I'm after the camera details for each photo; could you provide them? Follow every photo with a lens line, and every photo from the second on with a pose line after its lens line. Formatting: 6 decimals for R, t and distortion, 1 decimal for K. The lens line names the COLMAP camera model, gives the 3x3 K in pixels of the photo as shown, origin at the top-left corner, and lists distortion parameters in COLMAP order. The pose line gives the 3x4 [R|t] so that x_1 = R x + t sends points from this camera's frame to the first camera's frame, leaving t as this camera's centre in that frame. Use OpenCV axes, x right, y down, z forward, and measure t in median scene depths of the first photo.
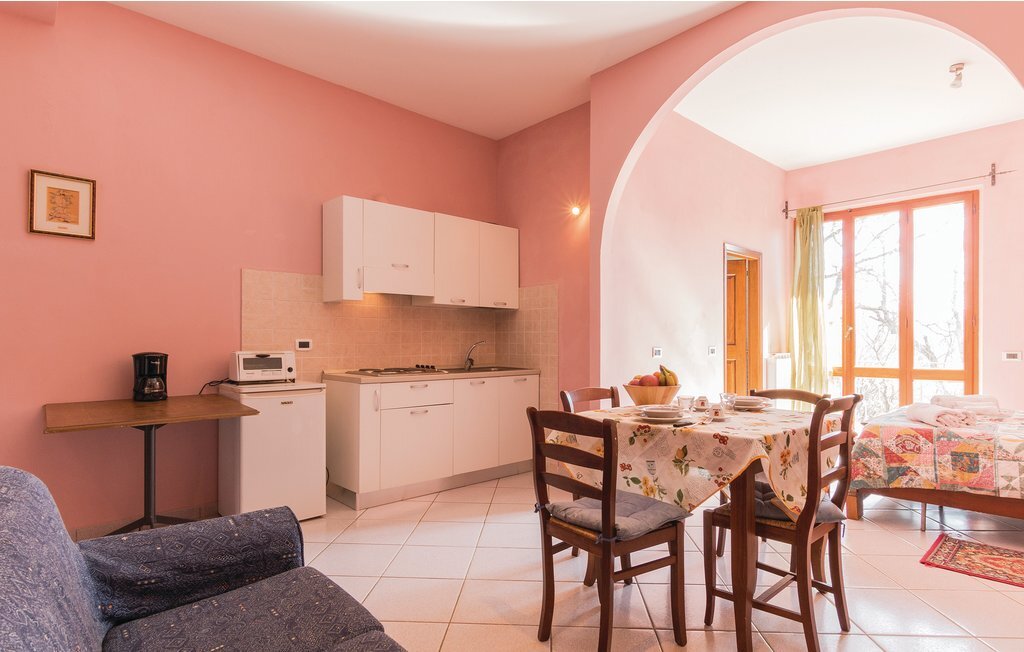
lens RADIAL K [[532.8, 0, 509.5], [0, 532.8, 332.3], [0, 0, 1]] dist [0.002781, 0.000500]
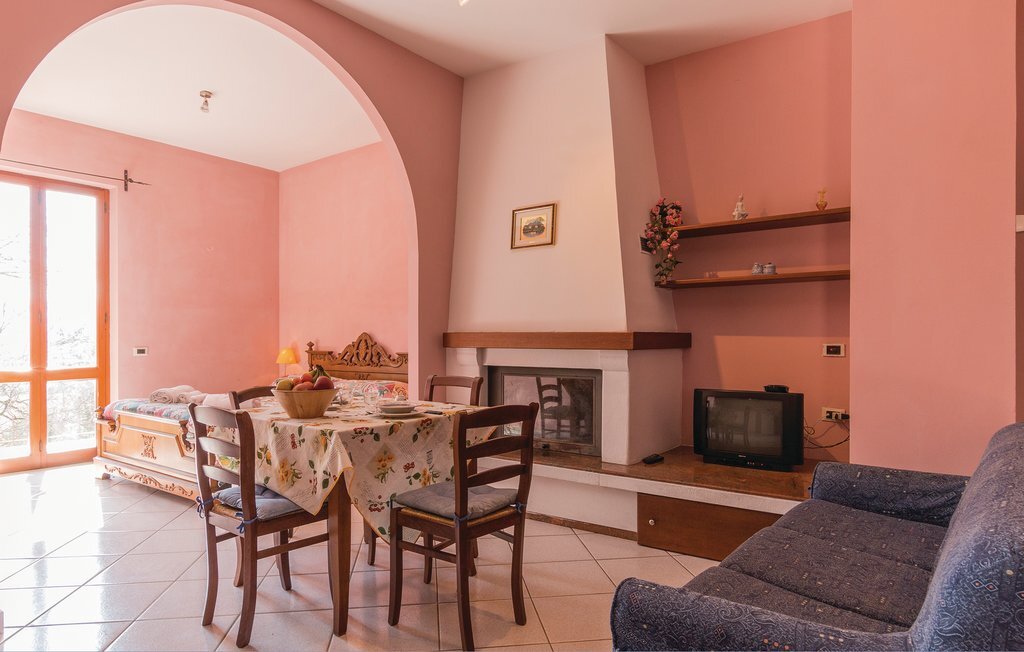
lens RADIAL K [[613.3, 0, 510.2], [0, 613.3, 331.8], [0, 0, 1]] dist [-0.000146, 0.000440]
pose [[-0.191464, 0.006647, 0.981477, -0.670518], [-0.013208, 0.999869, -0.009348, 0.009109], [-0.981411, -0.014753, -0.191351, 0.749581]]
